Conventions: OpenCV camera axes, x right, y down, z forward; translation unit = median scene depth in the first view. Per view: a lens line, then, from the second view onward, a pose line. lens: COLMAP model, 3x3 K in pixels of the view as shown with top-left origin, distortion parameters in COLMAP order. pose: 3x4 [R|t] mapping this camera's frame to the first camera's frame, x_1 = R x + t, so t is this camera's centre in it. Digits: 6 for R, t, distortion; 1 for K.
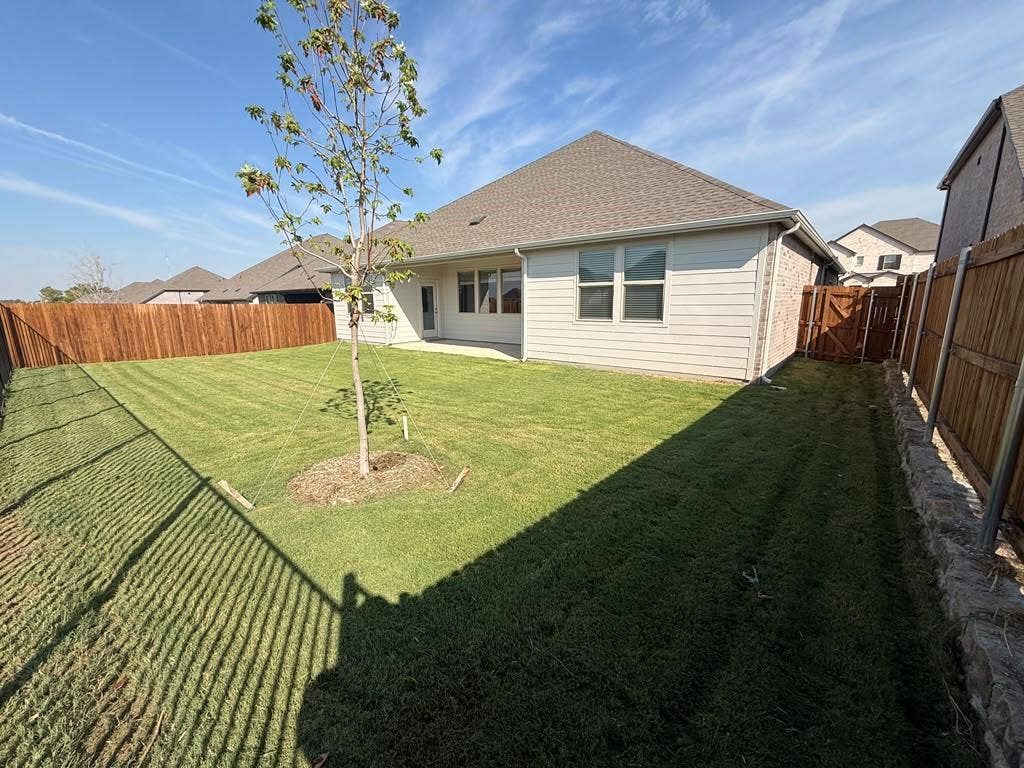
lens RADIAL K [[413.6, 0, 510.6], [0, 413.6, 384.6], [0, 0, 1]] dist [0.000503, -0.000065]
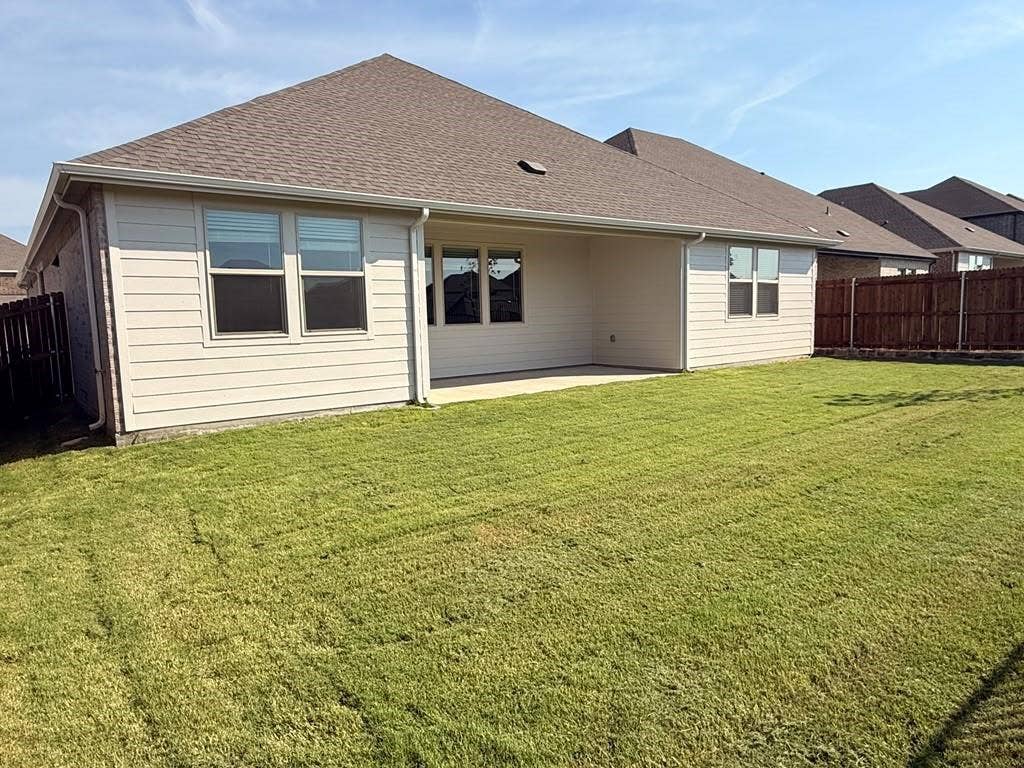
lens RADIAL K [[677.3, 0, 496.8], [0, 677.3, 385.7], [0, 0, 1]] dist [-0.005388, 0.000752]
pose [[0.185276, -0.114381, 0.976007, -0.644927], [0.196134, 0.977523, 0.077326, -0.101844], [-0.962915, 0.177101, 0.203545, 0.539598]]
